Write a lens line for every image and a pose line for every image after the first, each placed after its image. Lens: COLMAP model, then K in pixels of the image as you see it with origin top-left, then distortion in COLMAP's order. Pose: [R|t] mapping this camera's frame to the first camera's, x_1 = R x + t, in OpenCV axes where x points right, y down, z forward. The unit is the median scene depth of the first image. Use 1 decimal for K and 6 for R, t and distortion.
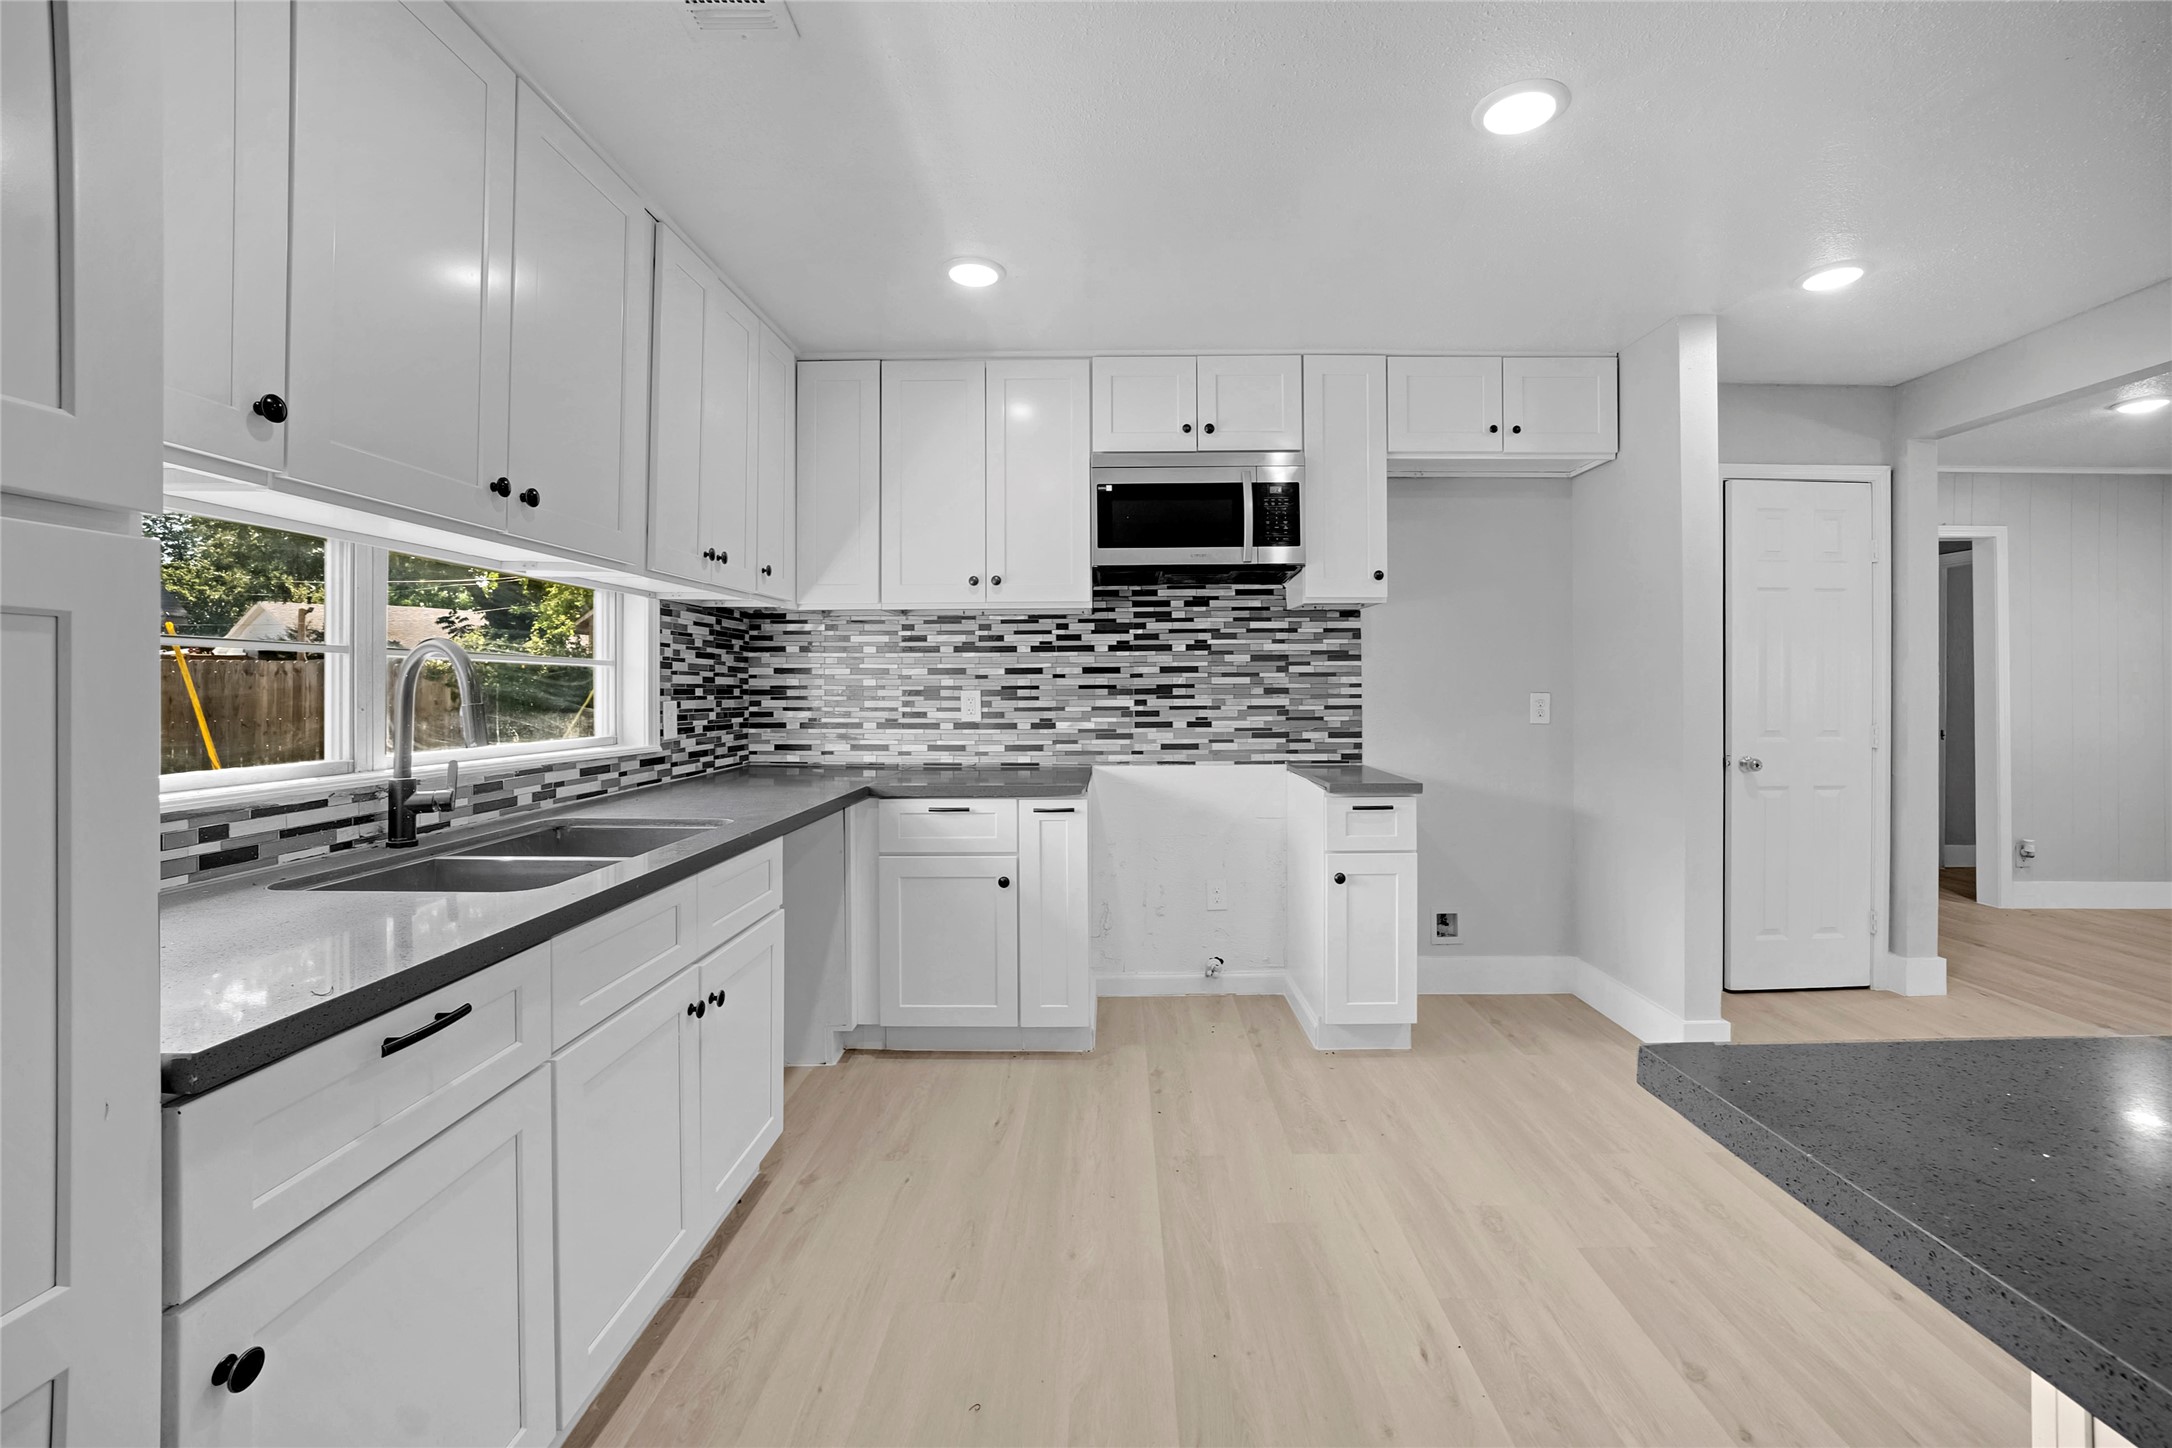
lens RADIAL K [[879.5, 0, 1127.0], [0, 879.5, 681.5], [0, 0, 1]] dist [-0.018393, 0.000272]
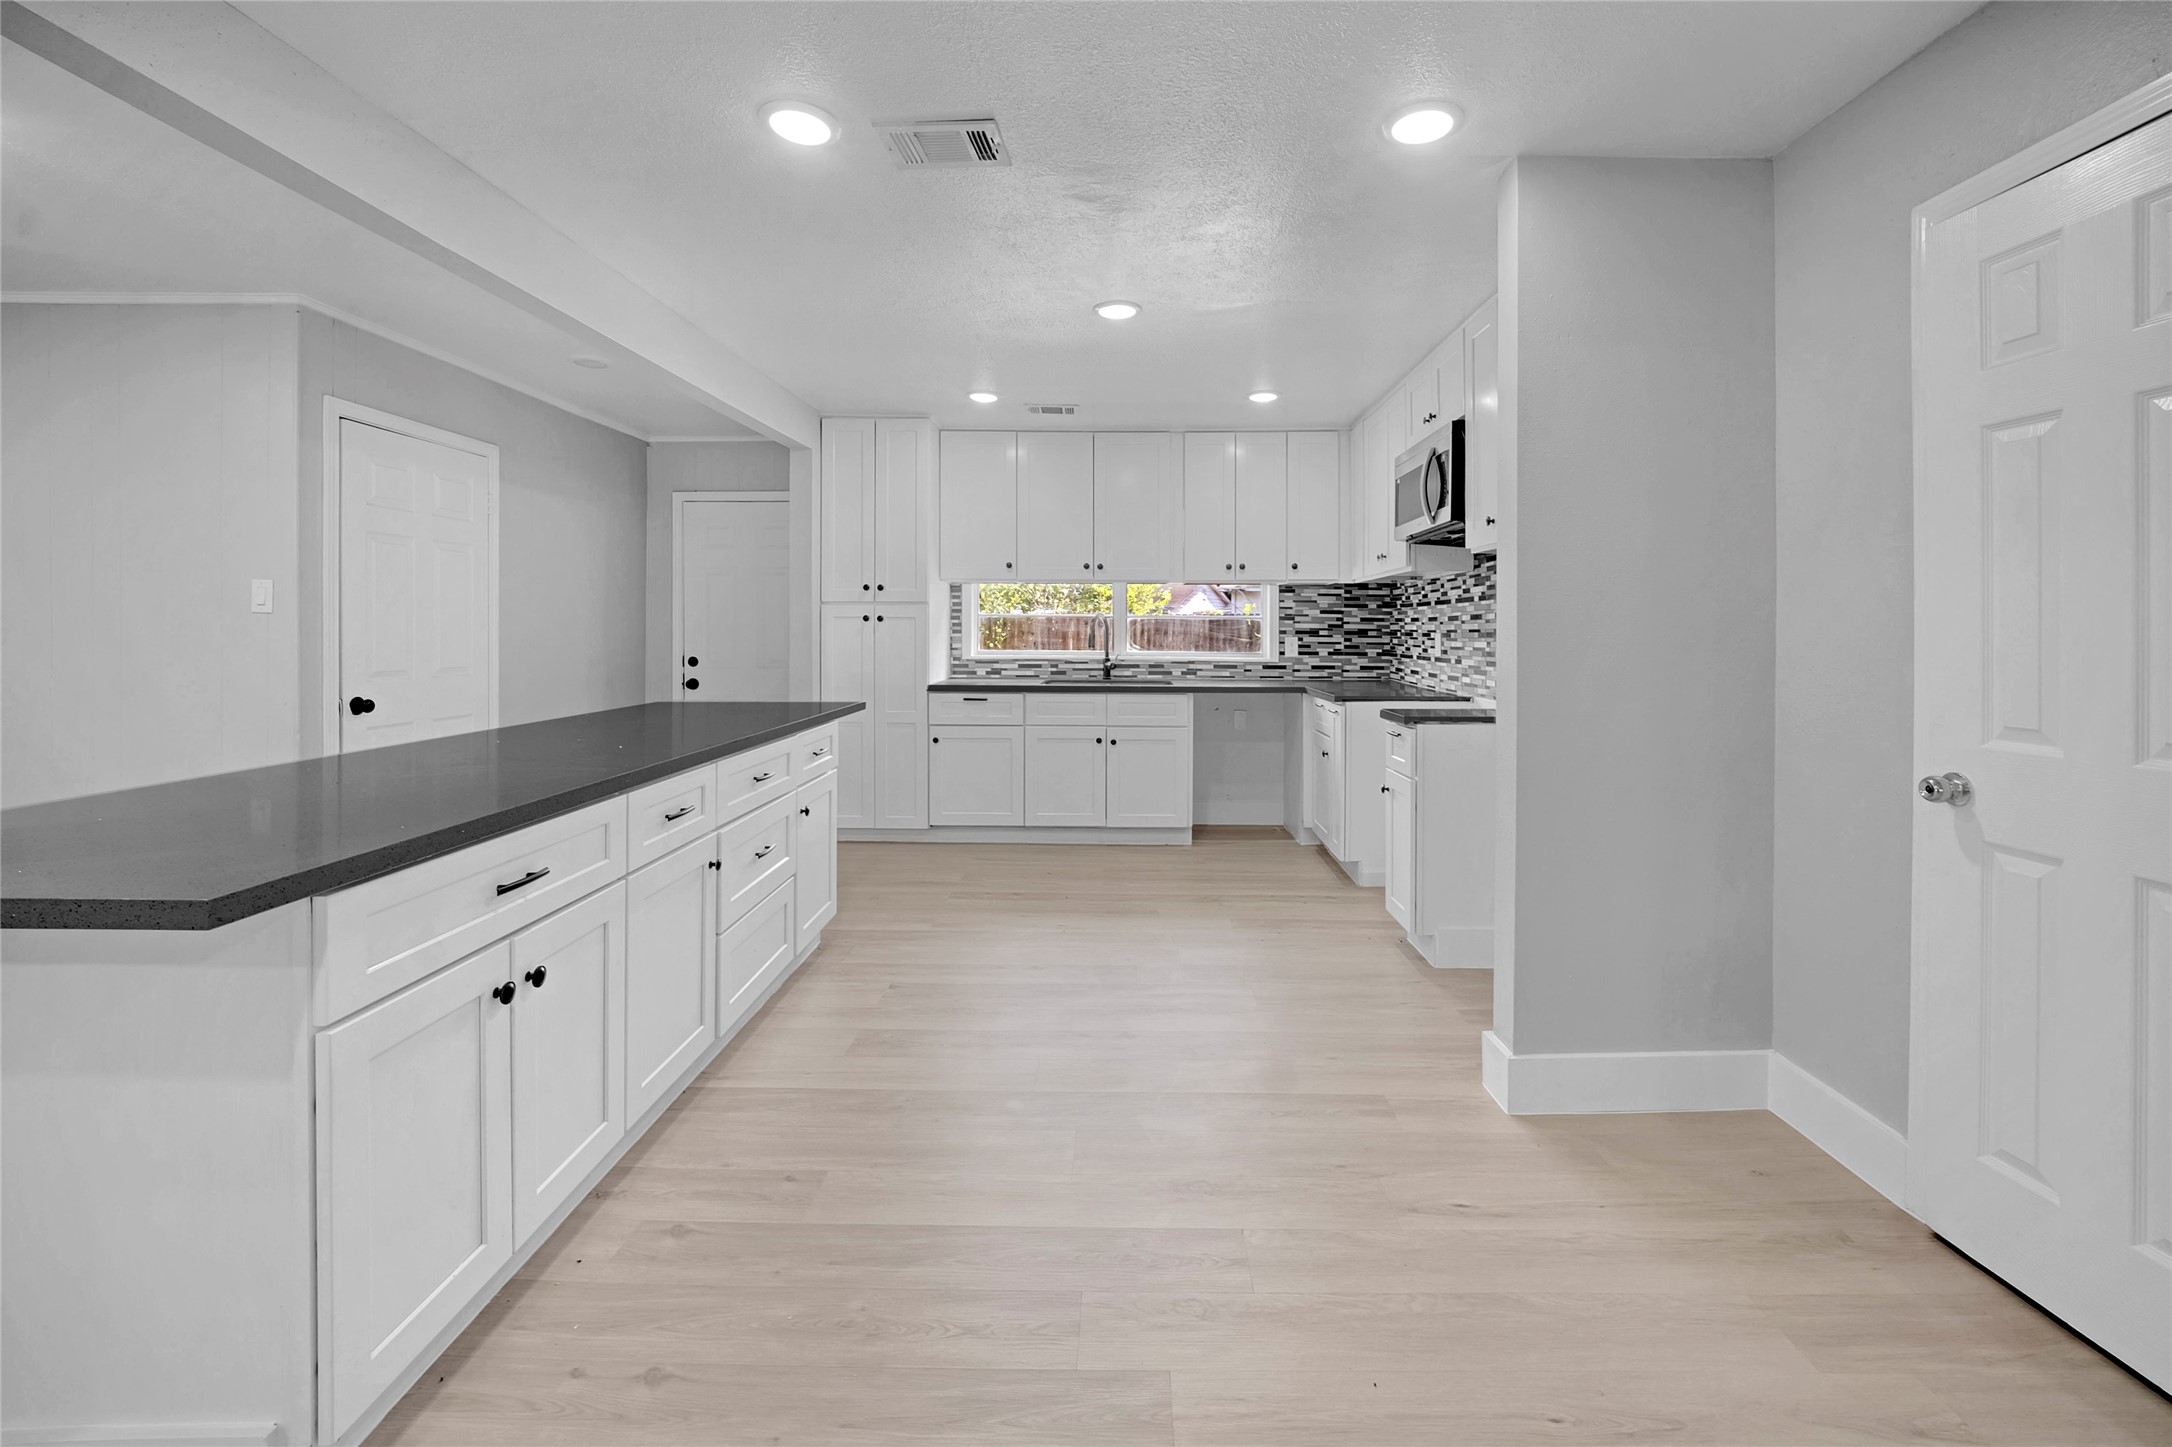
lens RADIAL K [[910.6, 0, 1119.2], [0, 910.6, 630.7], [0, 0, 1]] dist [-0.017826, 0.000435]
pose [[-0.006428, 0.001958, -0.999977, 1.287176], [0.000419, 0.999998, 0.001956, 0.003651], [0.999979, -0.000407, -0.006429, 0.556060]]
